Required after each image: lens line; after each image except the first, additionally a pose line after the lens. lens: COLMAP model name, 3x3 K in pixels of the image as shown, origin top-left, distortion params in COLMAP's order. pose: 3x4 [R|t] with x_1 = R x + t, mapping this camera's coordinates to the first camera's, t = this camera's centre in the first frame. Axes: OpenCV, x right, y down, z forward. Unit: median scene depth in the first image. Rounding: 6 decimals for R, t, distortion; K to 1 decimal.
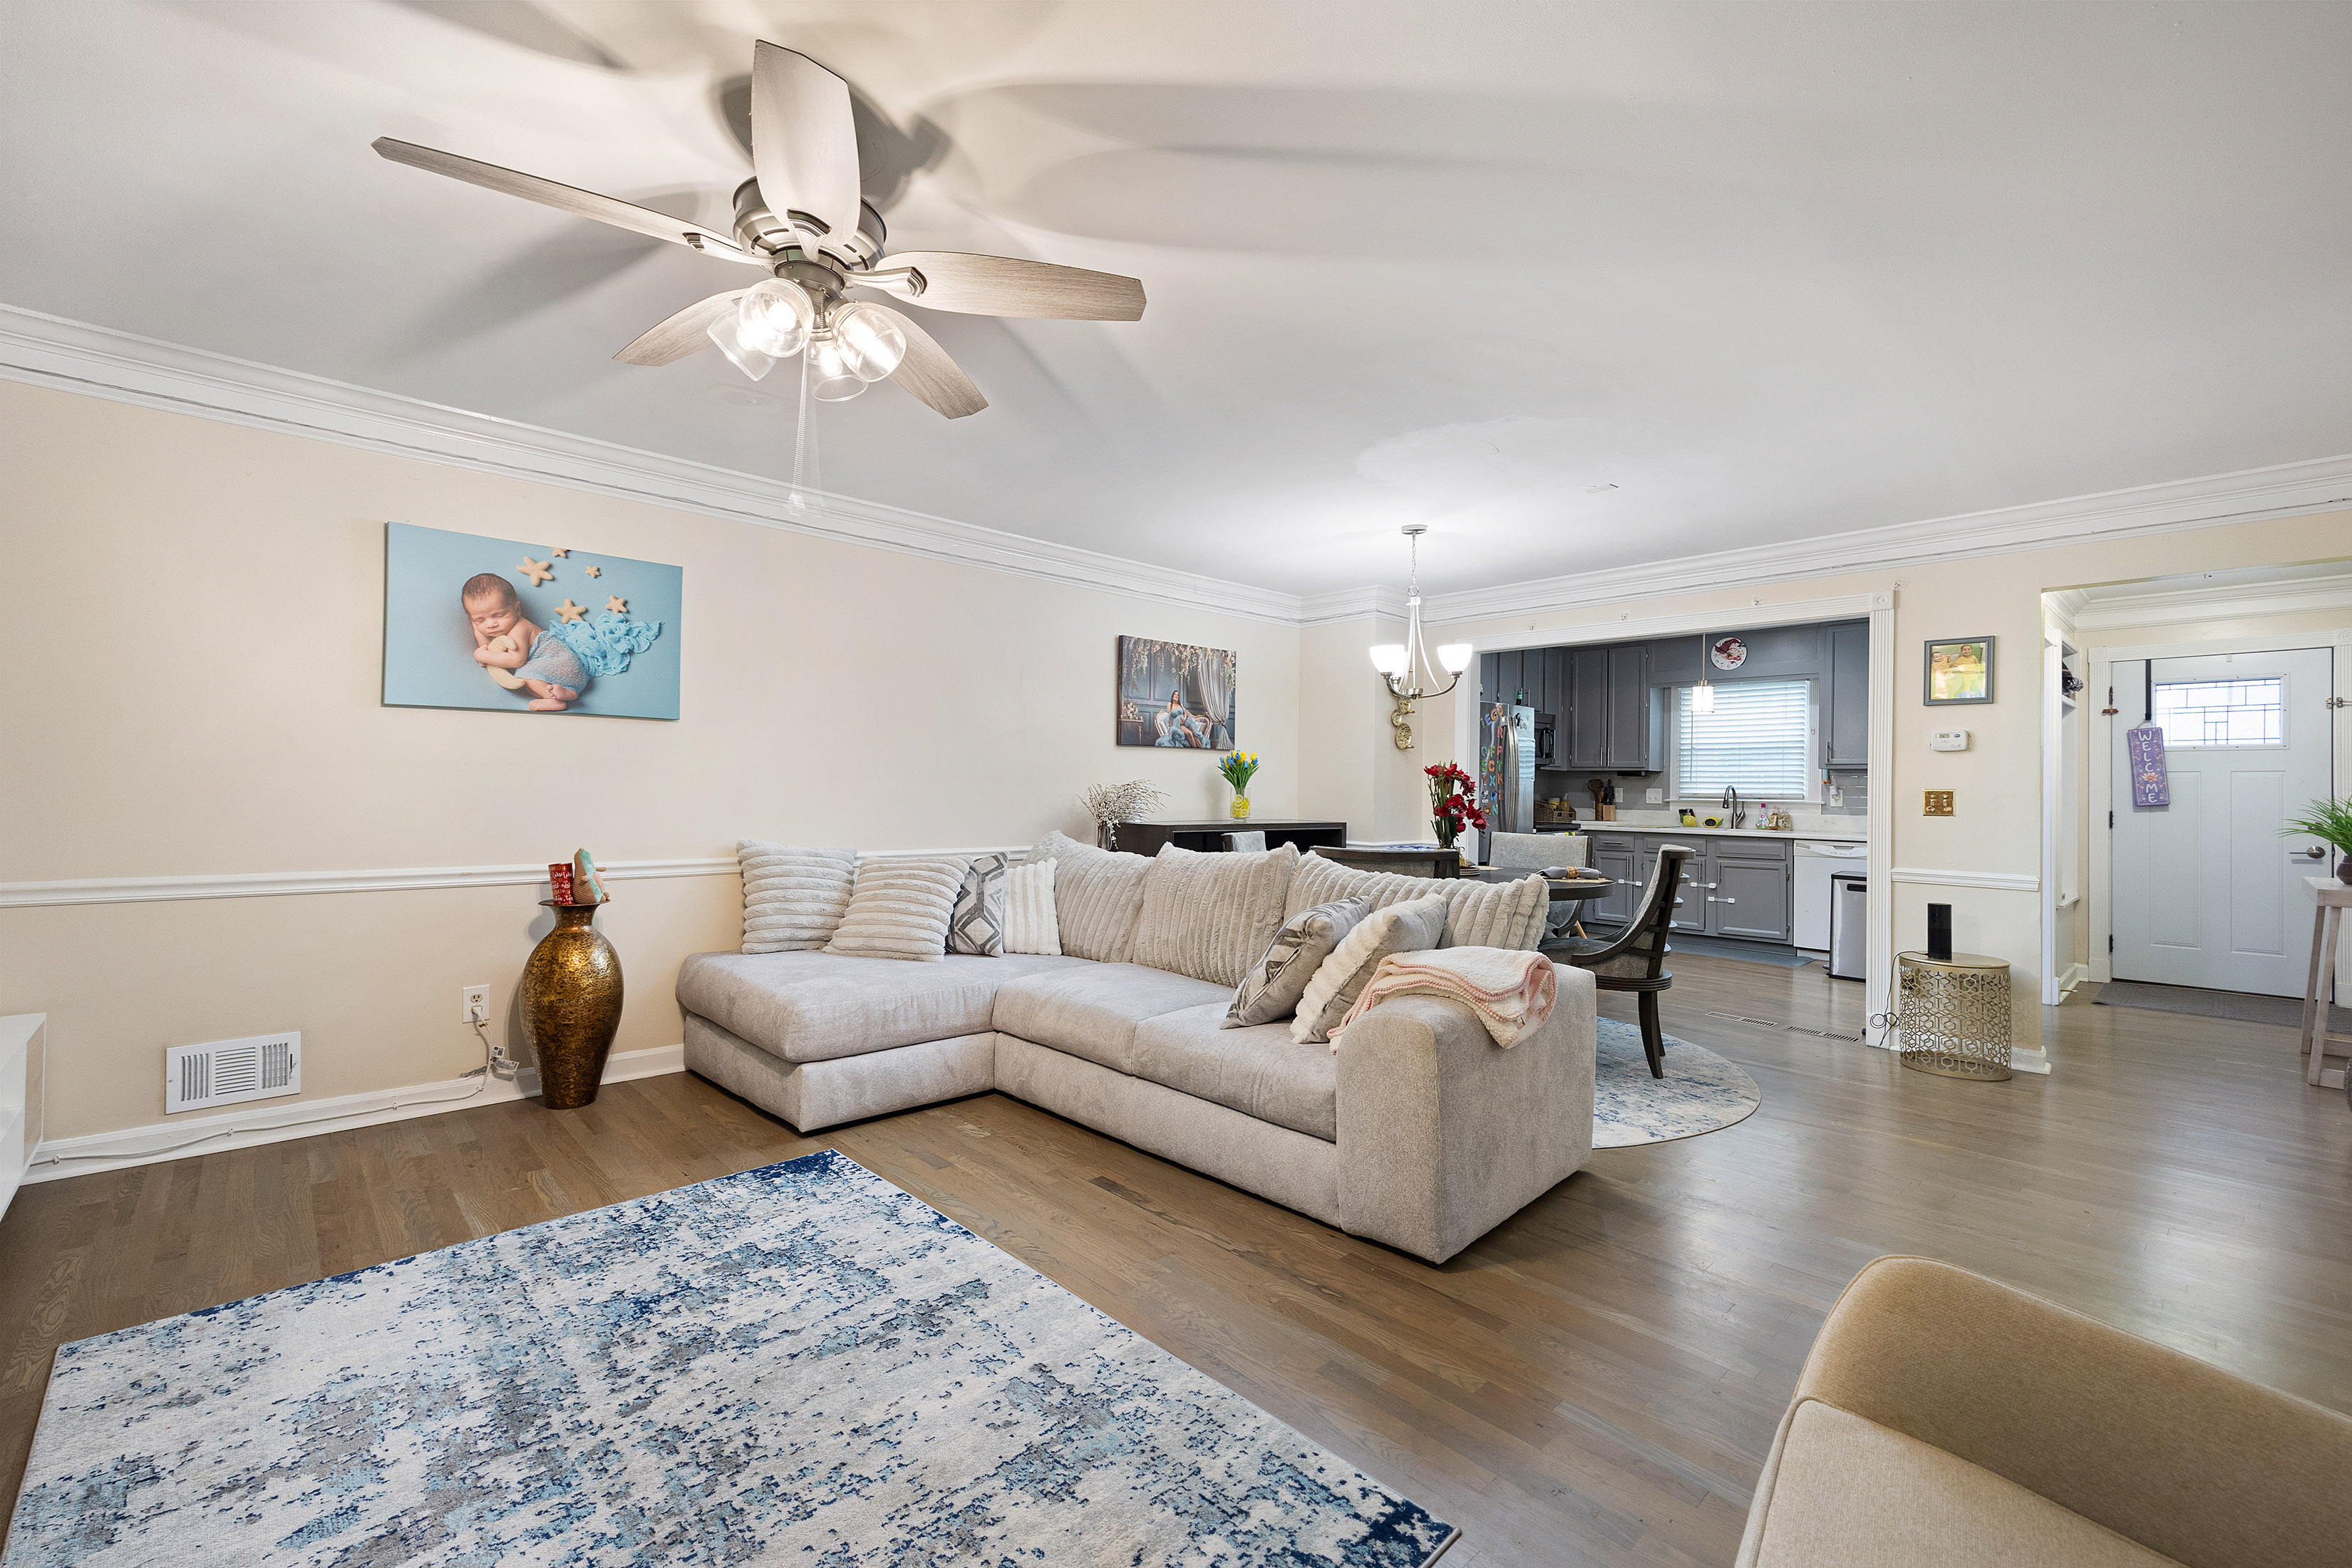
lens RADIAL K [[973.7, 0, 1189.6], [0, 973.7, 778.5], [0, 0, 1]] dist [0.001868, 0.000577]
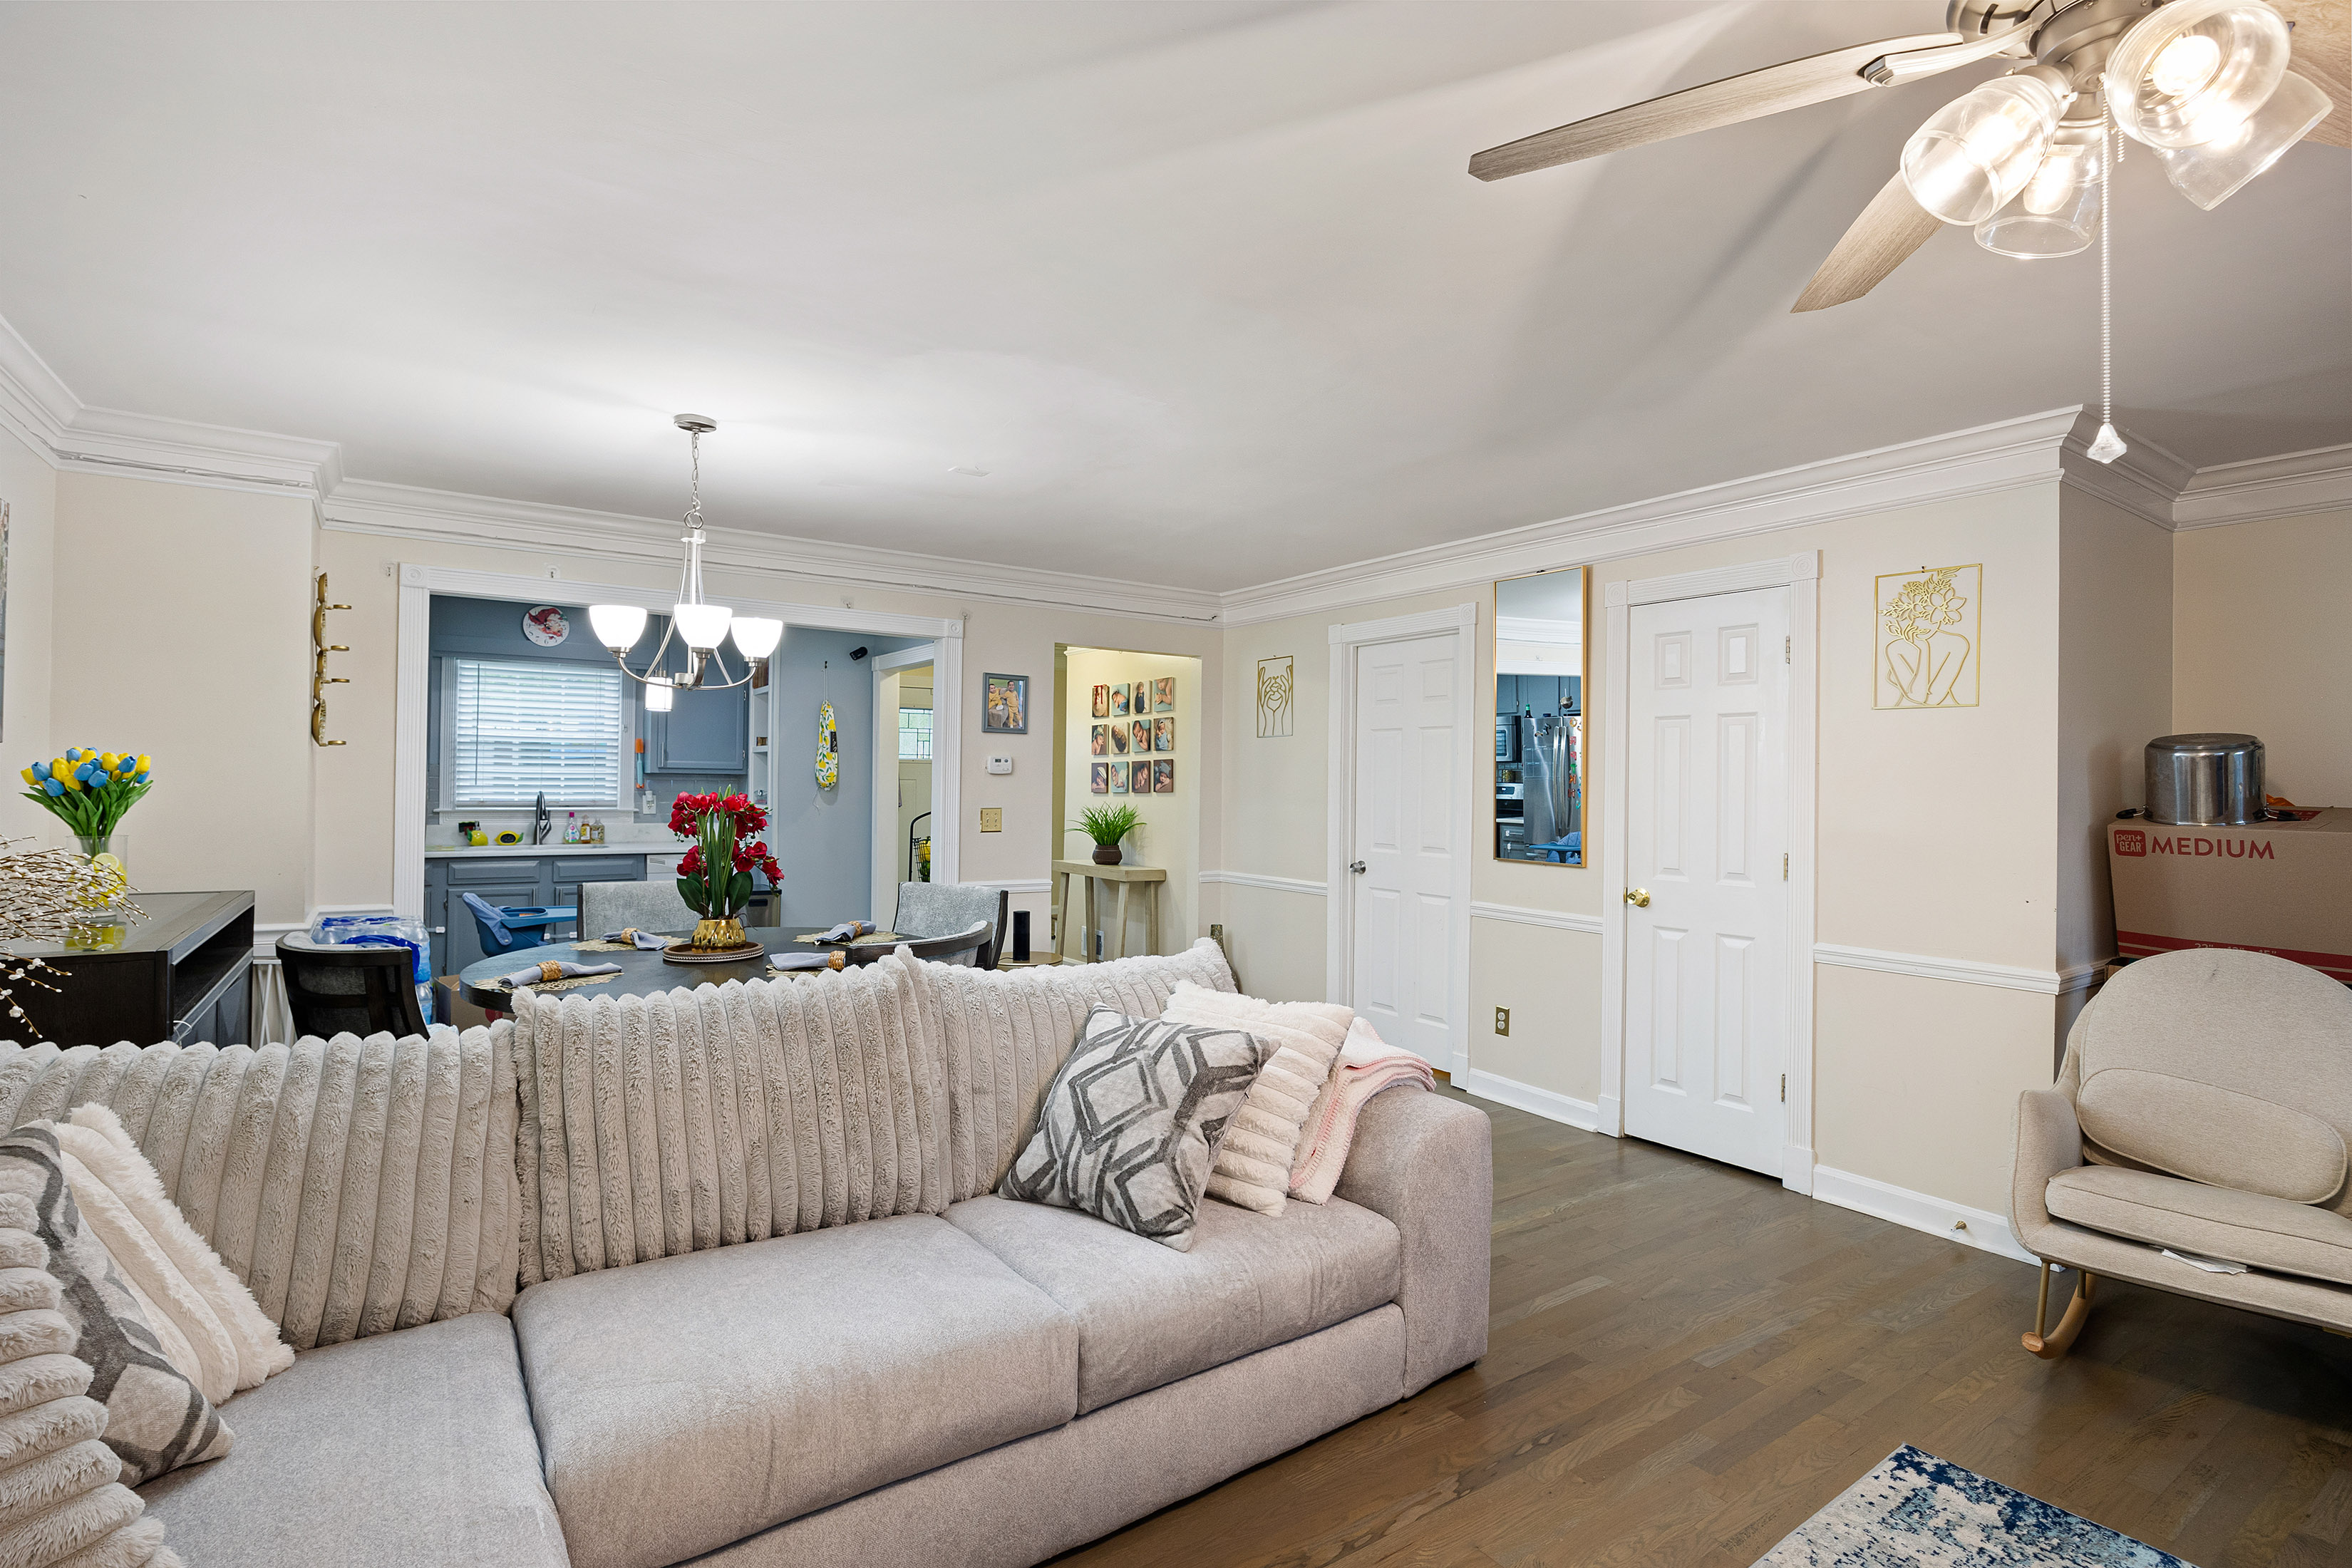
lens RADIAL K [[1115.0, 0, 1181.0], [0, 1115.0, 788.0], [0, 0, 1]] dist [-0.005054, -0.000531]
pose [[0.152749, -0.013918, 0.988167, -0.695733], [-0.022525, 0.999592, 0.017561, -0.061538], [-0.988008, -0.024941, 0.152374, 0.912121]]
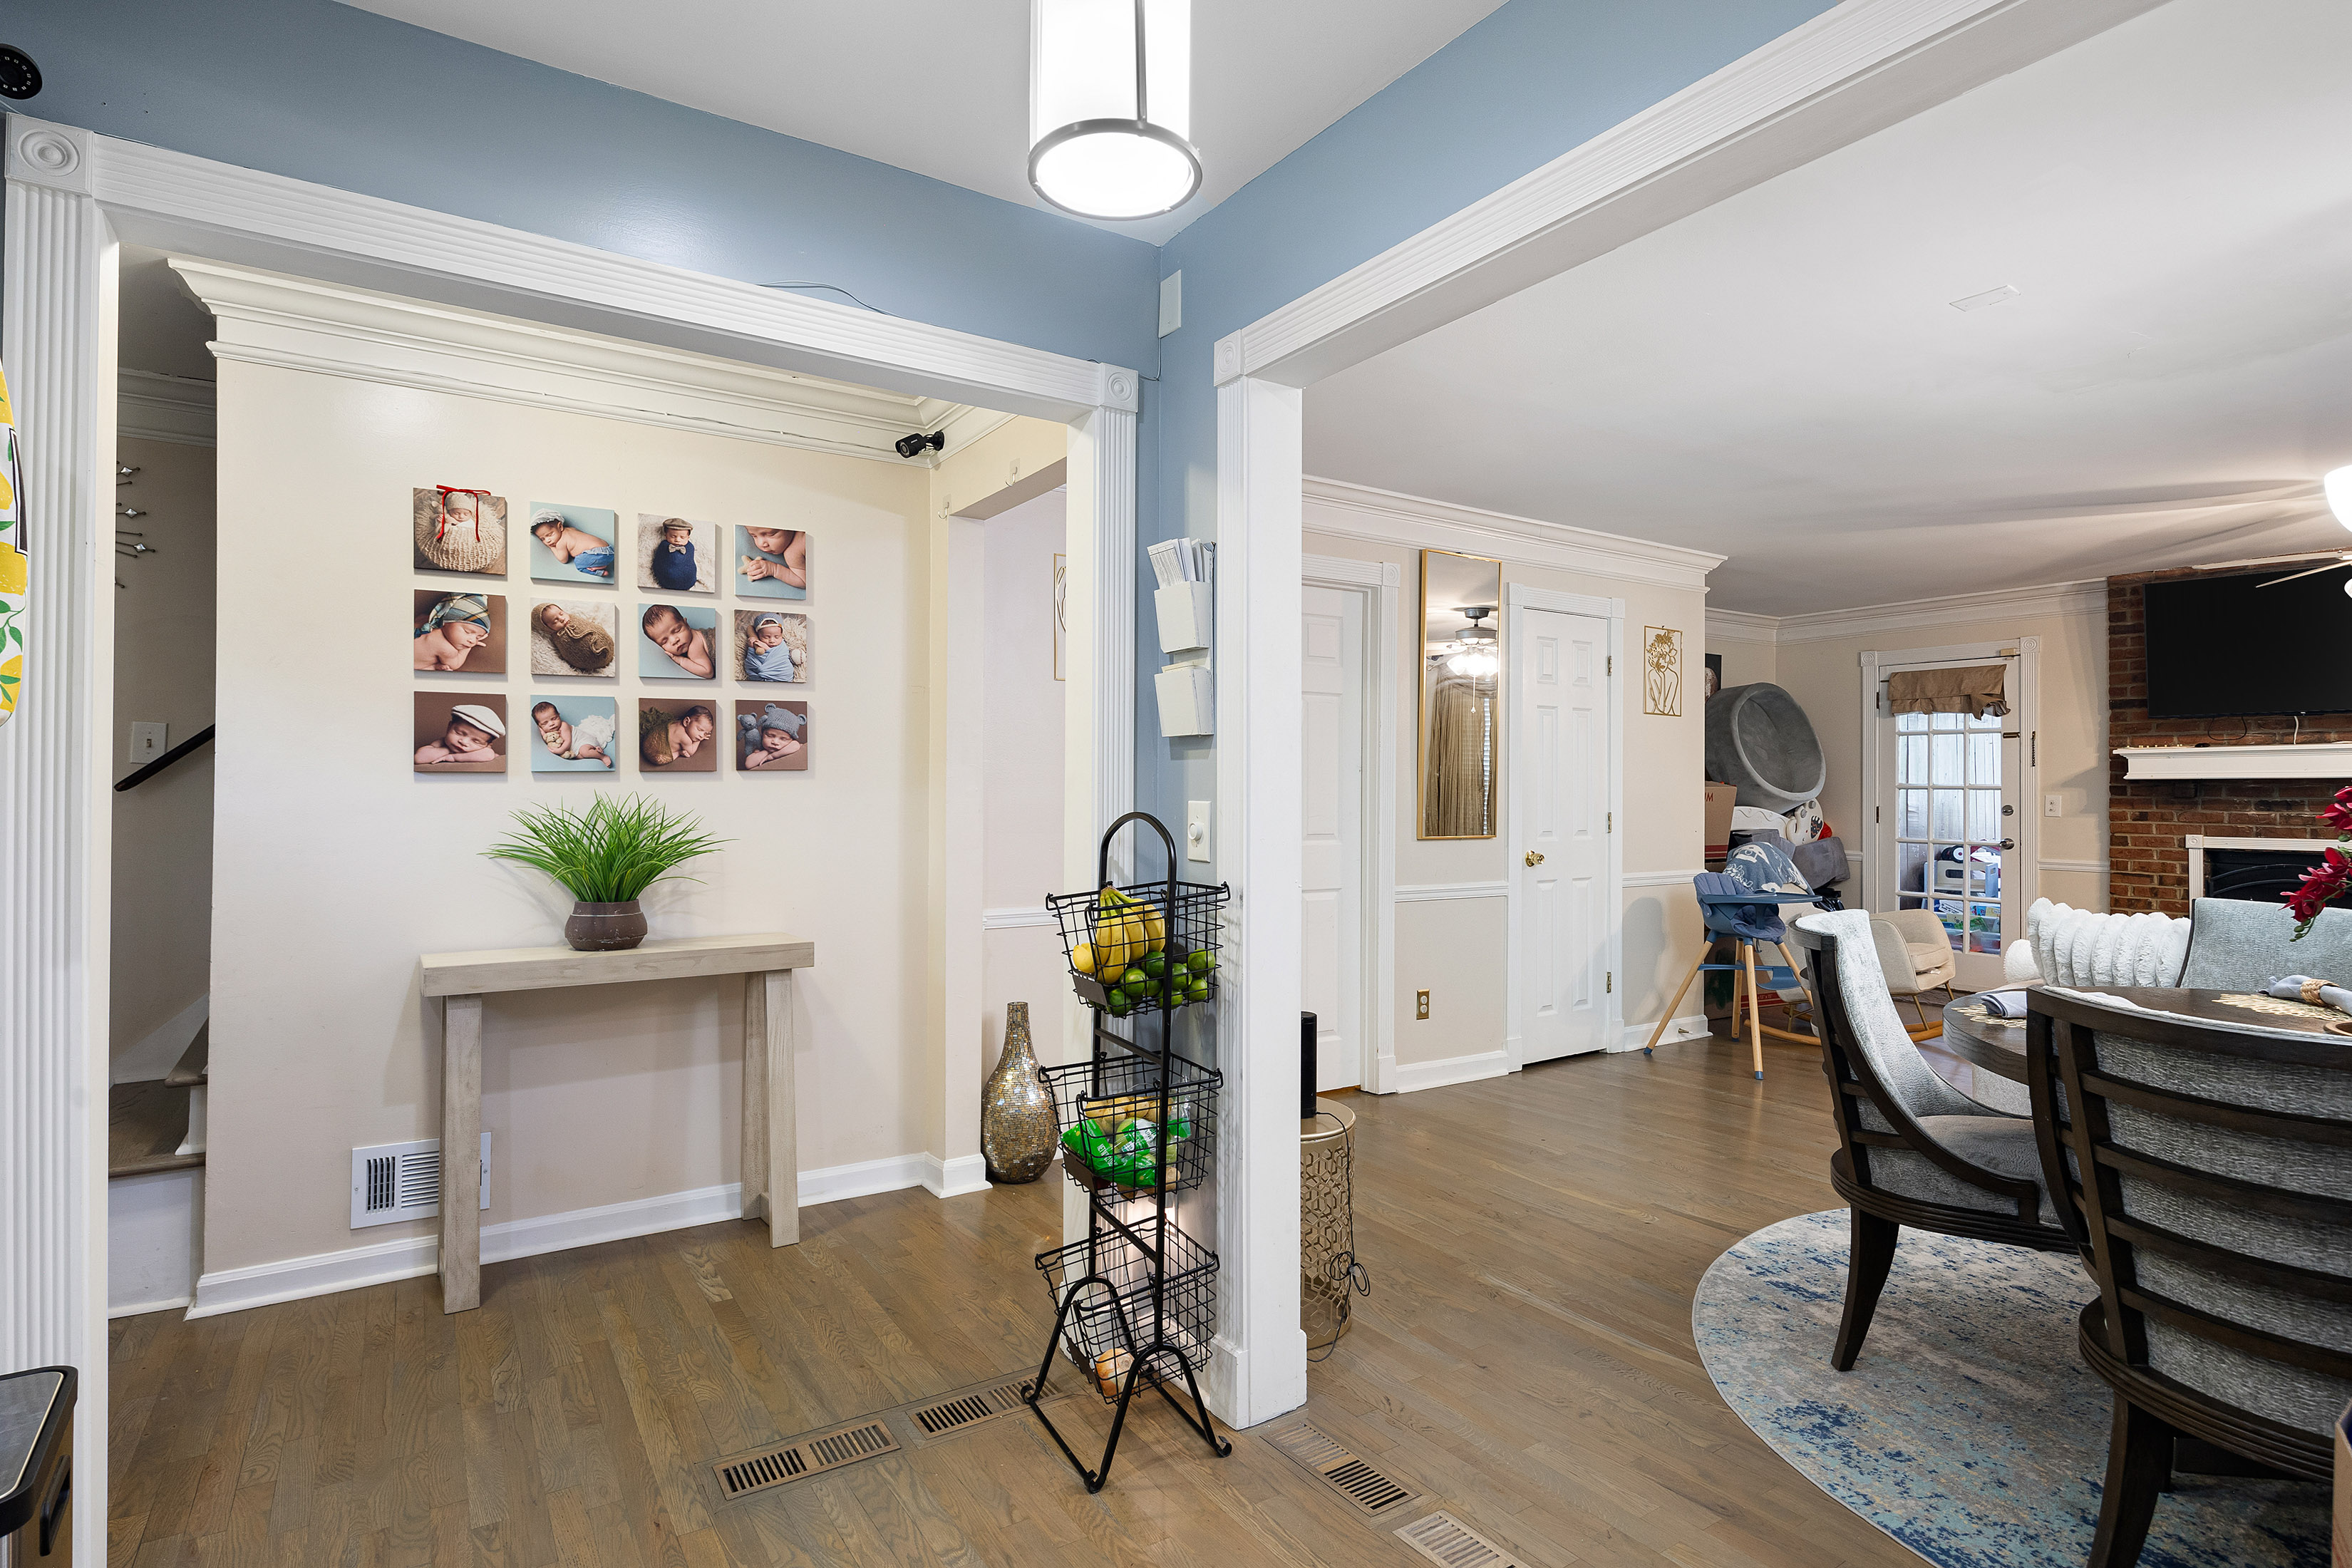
lens RADIAL K [[1188.1, 0, 1177.0], [0, 1188.1, 781.2], [0, 0, 1]] dist [-0.003779, -0.000016]
pose [[-0.984717, -0.014462, 0.173560, 1.048247], [-0.017250, 0.999745, -0.014562, 0.011341], [-0.173306, -0.017333, -0.984716, 2.423574]]
